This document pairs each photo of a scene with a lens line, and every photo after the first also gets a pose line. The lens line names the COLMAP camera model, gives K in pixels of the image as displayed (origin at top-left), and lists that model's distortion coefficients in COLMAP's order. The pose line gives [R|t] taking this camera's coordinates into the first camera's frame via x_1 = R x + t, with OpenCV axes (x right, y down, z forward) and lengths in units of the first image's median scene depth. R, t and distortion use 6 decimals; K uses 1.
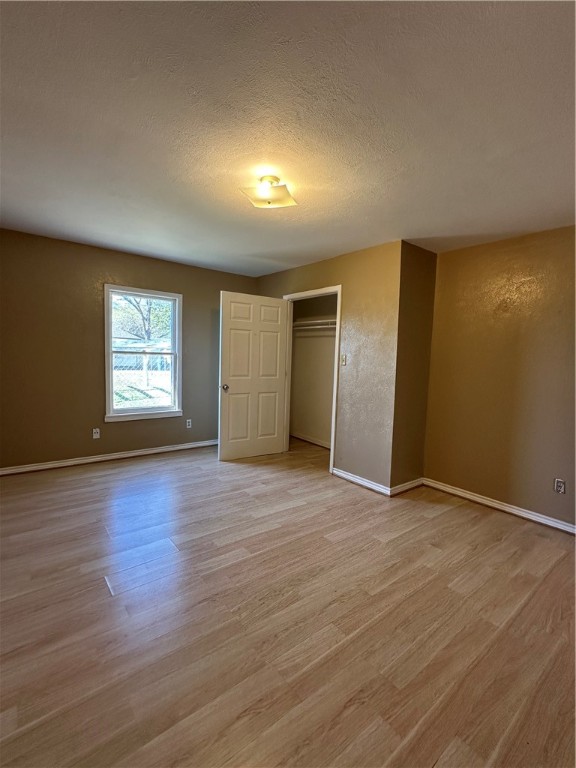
lens RADIAL K [[343.9, 0, 291.4], [0, 343.9, 382.9], [0, 0, 1]] dist [-0.008605, 0.001801]
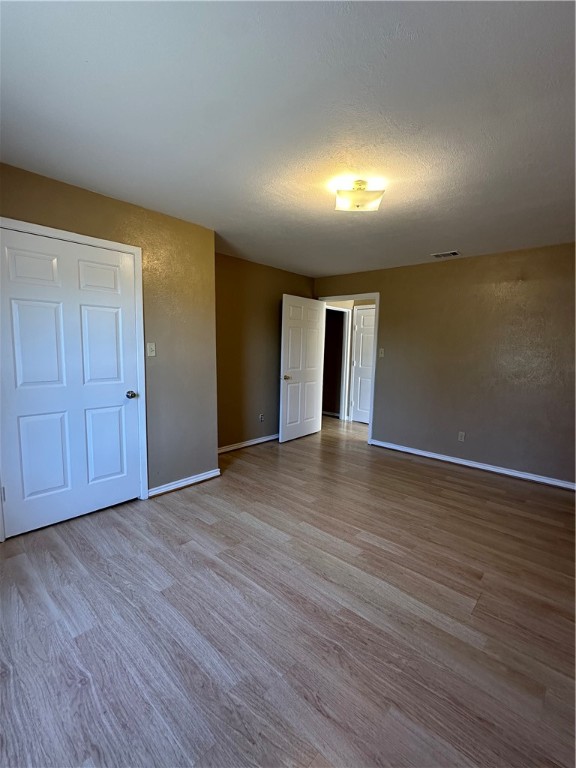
lens RADIAL K [[343.9, 0, 287.7], [0, 343.9, 392.0], [0, 0, 1]] dist [-0.008605, 0.001801]
pose [[-0.147880, -0.167307, 0.974751, -0.876684], [0.046431, 0.983326, 0.175823, -0.119050], [-0.987915, 0.071260, -0.137646, 1.093827]]
